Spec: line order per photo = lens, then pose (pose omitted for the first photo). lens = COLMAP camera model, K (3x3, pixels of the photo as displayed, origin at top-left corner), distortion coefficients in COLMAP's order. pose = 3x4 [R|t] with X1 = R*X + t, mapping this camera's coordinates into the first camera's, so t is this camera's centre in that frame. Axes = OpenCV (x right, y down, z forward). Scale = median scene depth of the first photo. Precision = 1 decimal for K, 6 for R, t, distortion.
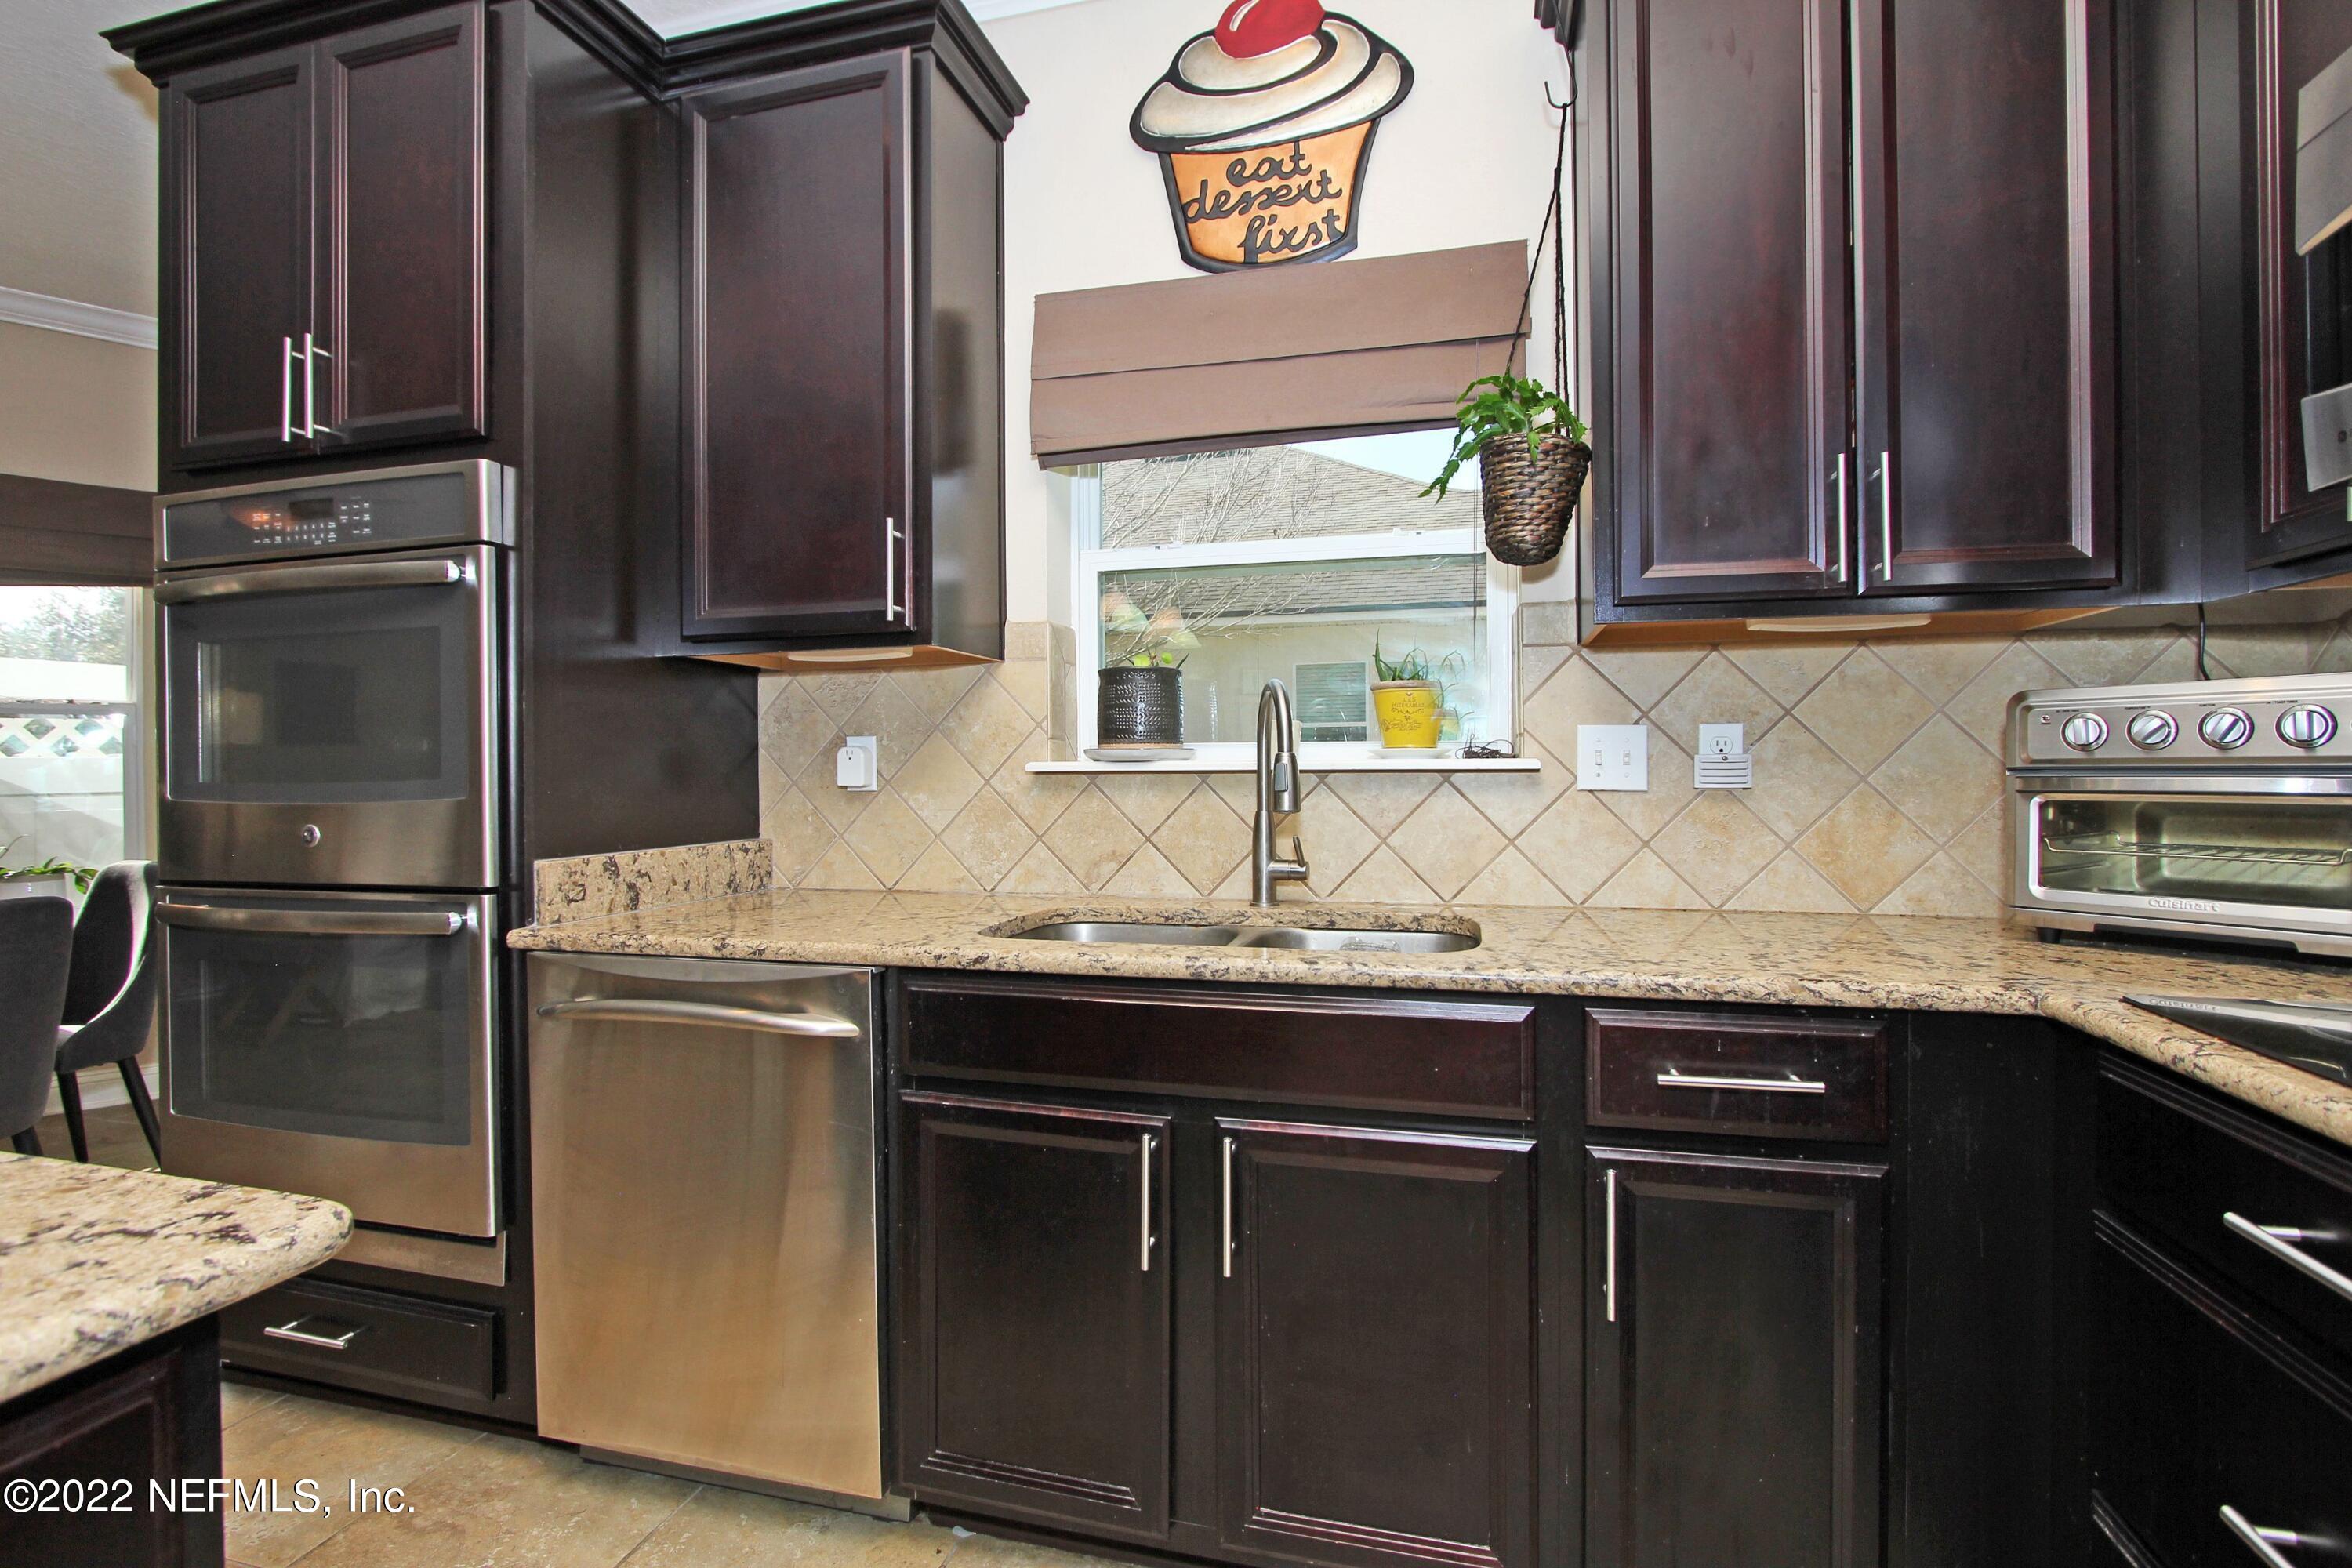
lens RADIAL K [[1087.4, 0, 1171.1], [0, 1087.4, 773.6], [0, 0, 1]] dist [-0.018348, 0.002012]
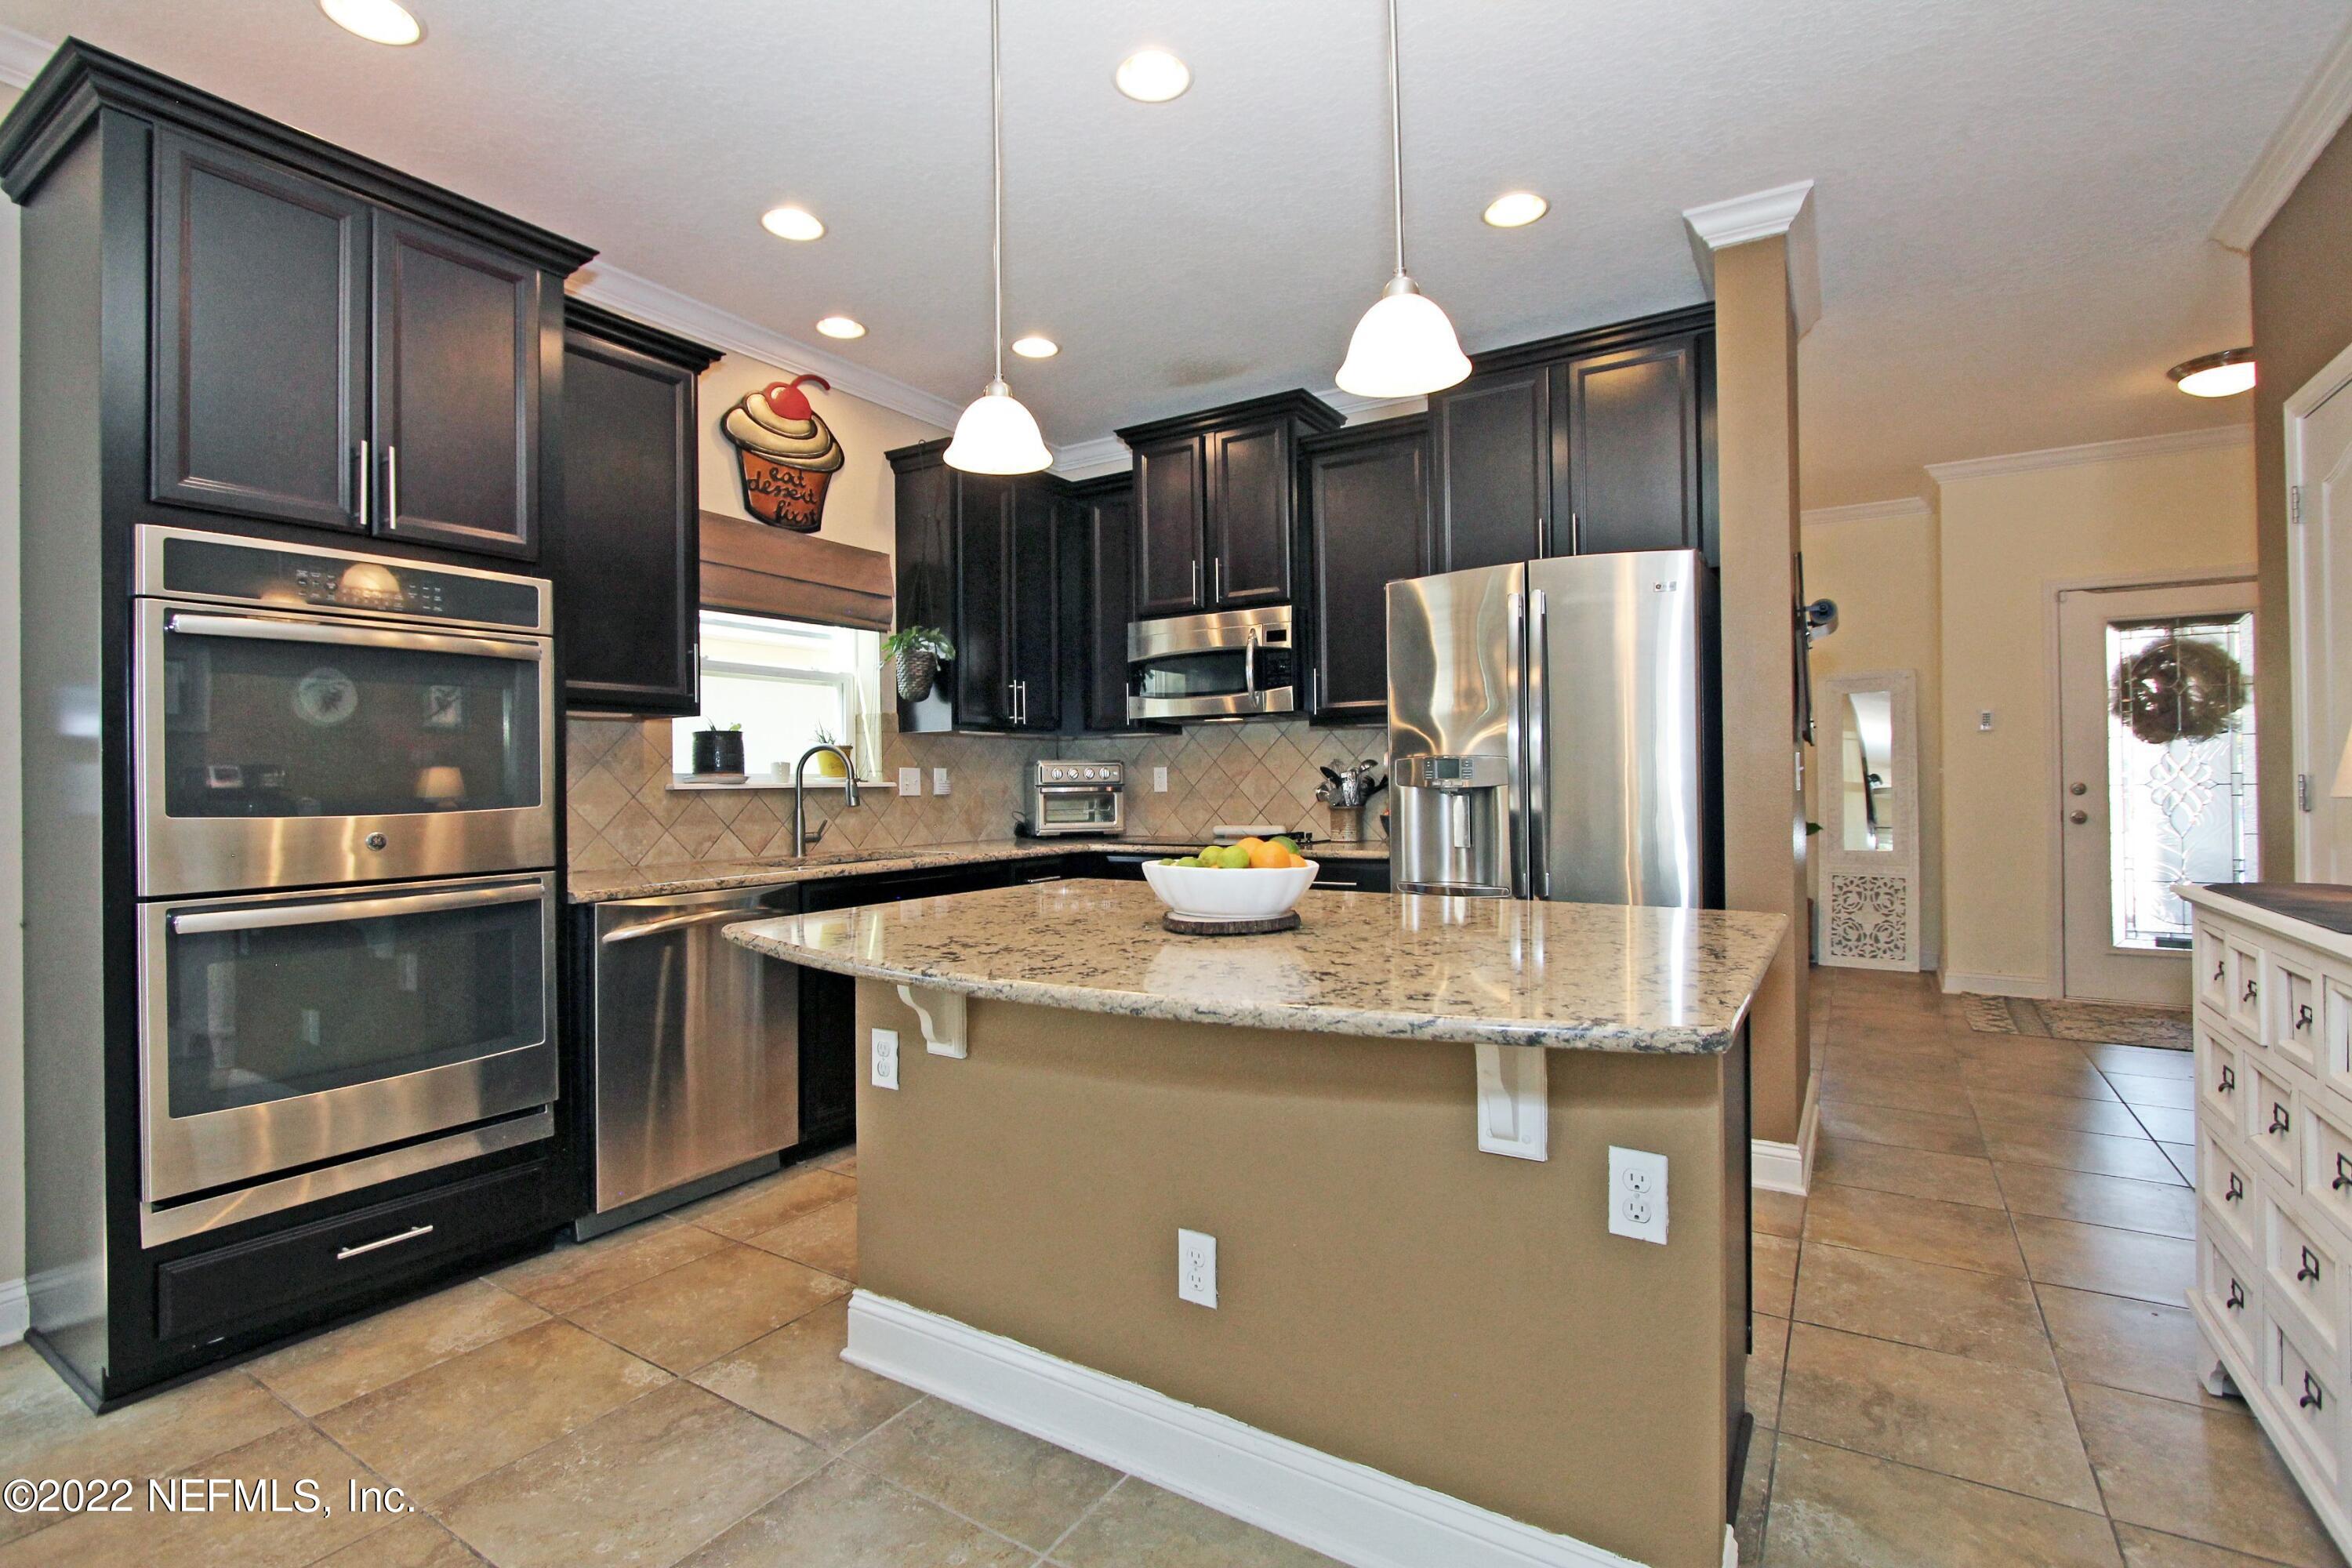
lens RADIAL K [[1087.4, 0, 1184.4], [0, 1087.4, 765.7], [0, 0, 1]] dist [-0.018348, 0.002012]
pose [[0.296770, 0.014853, 0.954833, -1.615042], [0.013173, 0.999720, -0.019646, 0.004995], [-0.954858, 0.018408, 0.296492, -0.259523]]
